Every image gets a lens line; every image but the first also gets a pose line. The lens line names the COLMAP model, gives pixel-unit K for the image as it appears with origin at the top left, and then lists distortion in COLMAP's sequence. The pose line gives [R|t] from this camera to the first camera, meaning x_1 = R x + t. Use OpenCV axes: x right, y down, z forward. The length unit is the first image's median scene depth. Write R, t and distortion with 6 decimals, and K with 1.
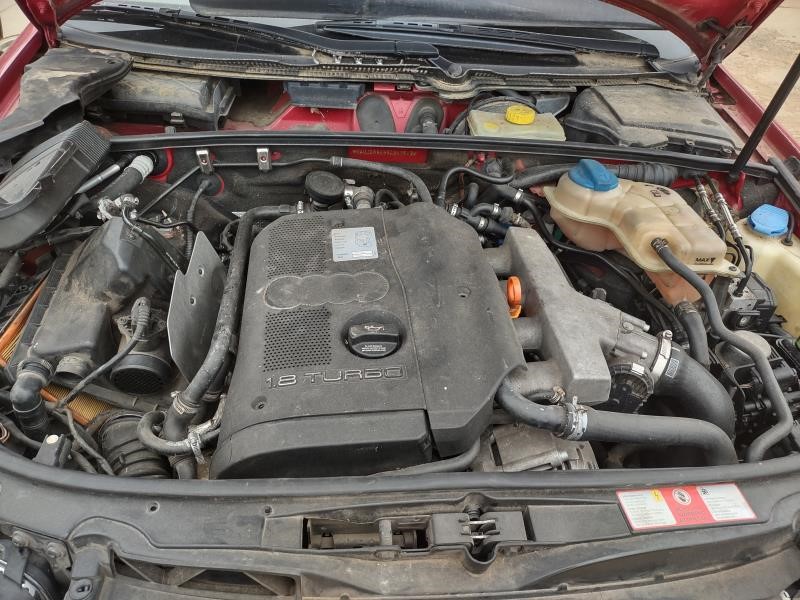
lens RADIAL K [[597.9, 0, 405.3], [0, 597.9, 308.0], [0, 0, 1]] dist [0.039932, -0.065148]
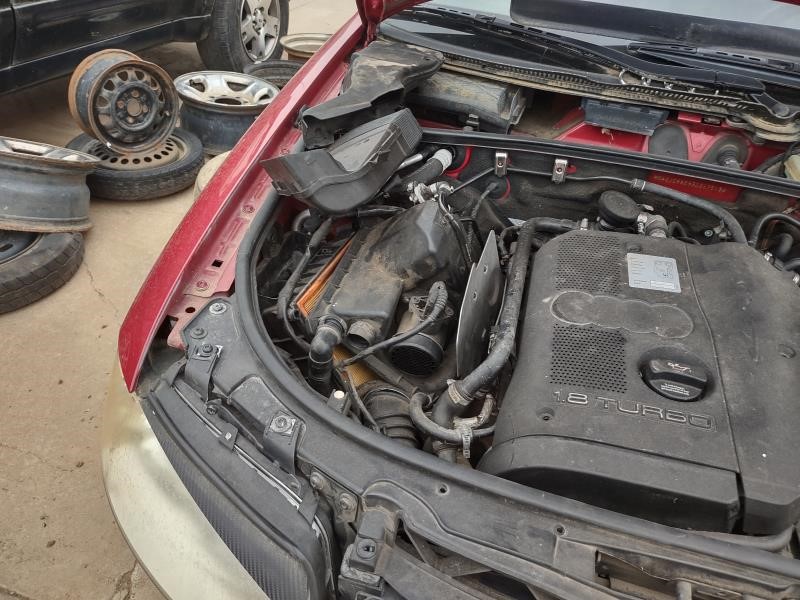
lens RADIAL K [[597.9, 0, 399.4], [0, 597.9, 306.4], [0, 0, 1]] dist [0.039932, -0.065148]
pose [[0.937577, 0.218069, -0.270915, -0.210730], [-0.230052, 0.973093, -0.012881, 0.050642], [0.260816, 0.074402, 0.962517, 0.007572]]
